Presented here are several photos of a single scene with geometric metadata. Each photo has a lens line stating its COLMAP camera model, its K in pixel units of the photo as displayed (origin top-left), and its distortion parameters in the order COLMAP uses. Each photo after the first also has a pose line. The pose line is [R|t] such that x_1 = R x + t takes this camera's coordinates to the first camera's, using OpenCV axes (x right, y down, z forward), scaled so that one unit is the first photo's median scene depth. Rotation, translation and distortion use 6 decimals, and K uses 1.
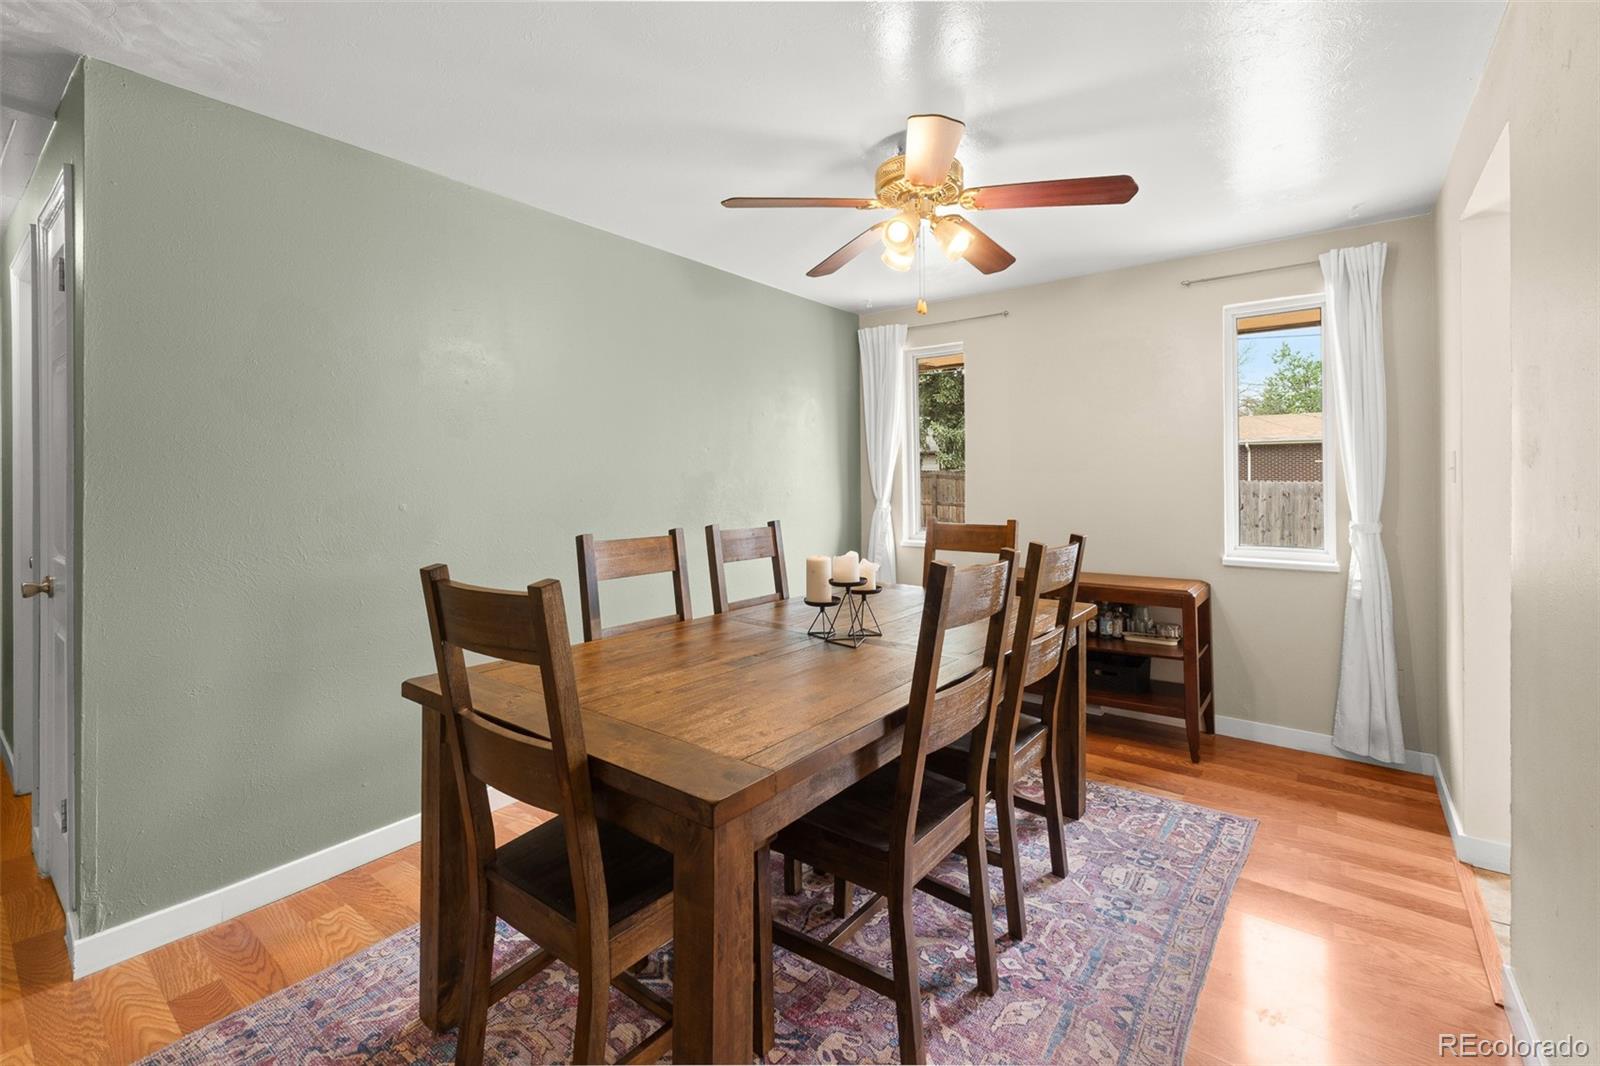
lens RADIAL K [[689.9, 0, 791.2], [0, 689.9, 478.6], [0, 0, 1]] dist [0.000226, 0.000130]
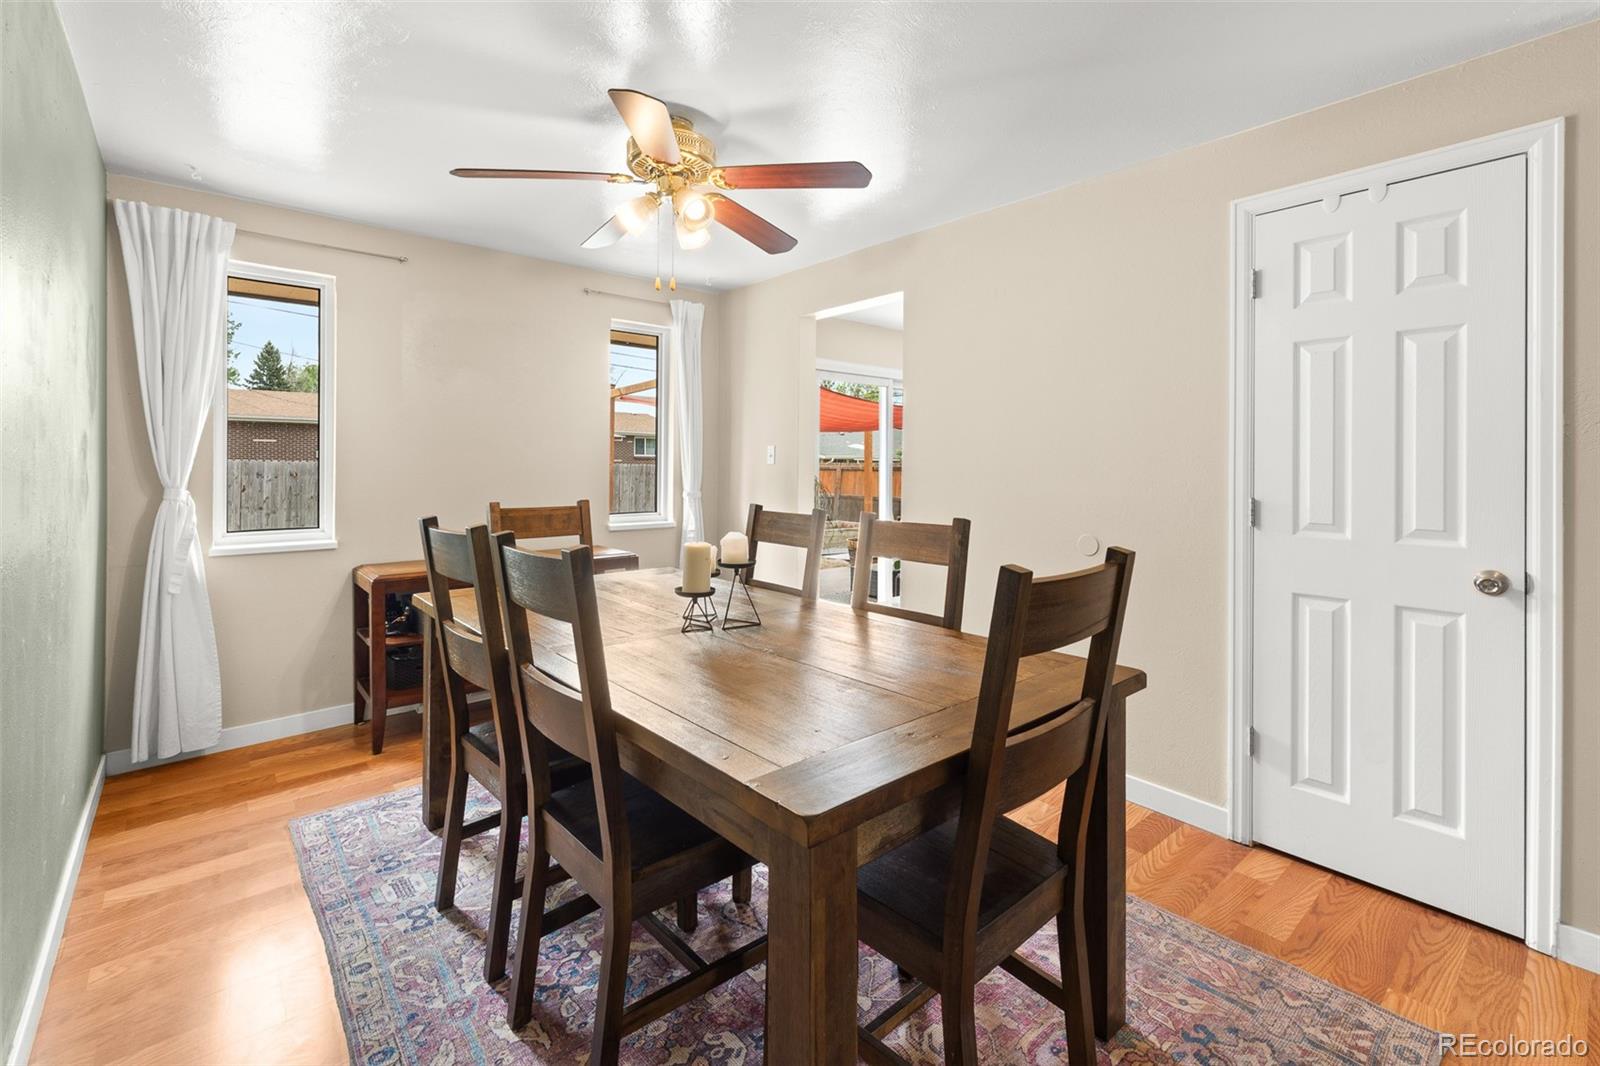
lens RADIAL K [[709.7, 0, 803.8], [0, 709.7, 460.2], [0, 0, 1]] dist [0.000818, 0.000072]
pose [[0.178554, 0.010254, 0.983877, -0.141561], [-0.013032, 0.999883, -0.008055, 0.001524], [-0.983844, -0.011384, 0.178667, 0.114280]]
